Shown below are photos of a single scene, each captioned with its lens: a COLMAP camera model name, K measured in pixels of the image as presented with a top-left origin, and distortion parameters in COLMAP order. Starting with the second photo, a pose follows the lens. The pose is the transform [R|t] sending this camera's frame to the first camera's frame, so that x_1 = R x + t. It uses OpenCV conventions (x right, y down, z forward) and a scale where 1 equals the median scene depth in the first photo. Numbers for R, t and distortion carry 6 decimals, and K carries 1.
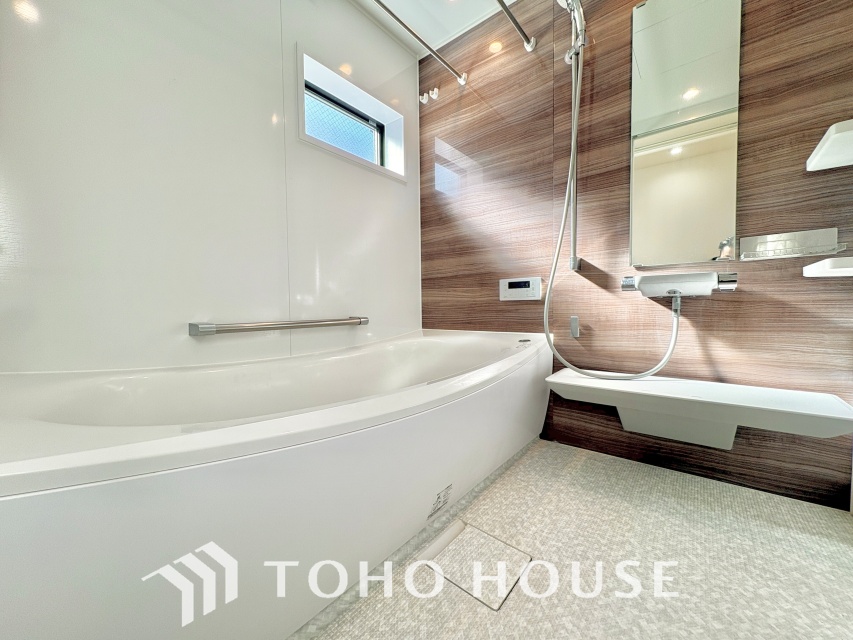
lens RADIAL K [[337.9, 0, 426.0], [0, 337.9, 317.8], [0, 0, 1]] dist [-0.000350, 0.000088]
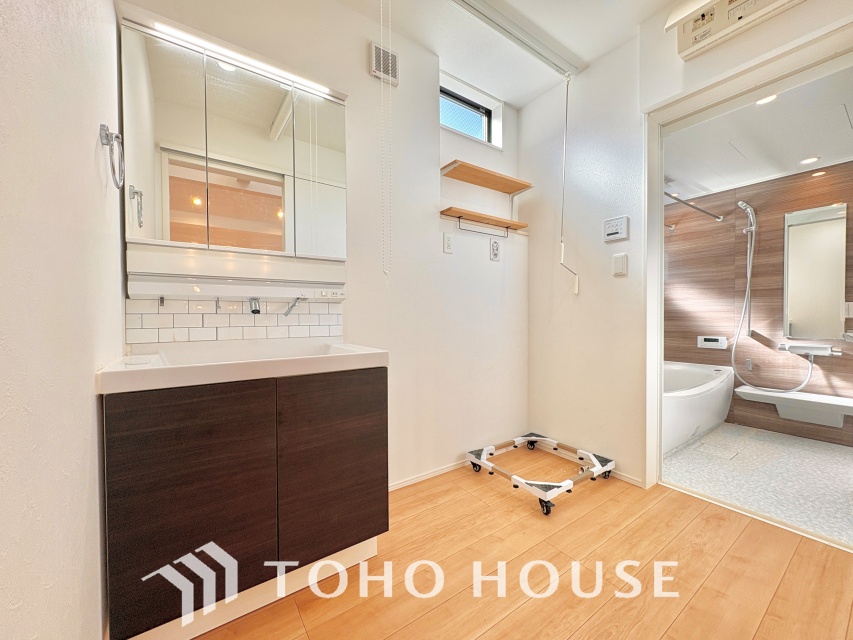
lens RADIAL K [[337.9, 0, 427.5], [0, 337.9, 319.1], [0, 0, 1]] dist [-0.000350, 0.000088]
pose [[0.960665, 0.010922, -0.277495, -0.868230], [-0.016241, 0.999726, -0.016878, -0.186421], [0.277234, 0.020721, 0.960579, -1.506017]]
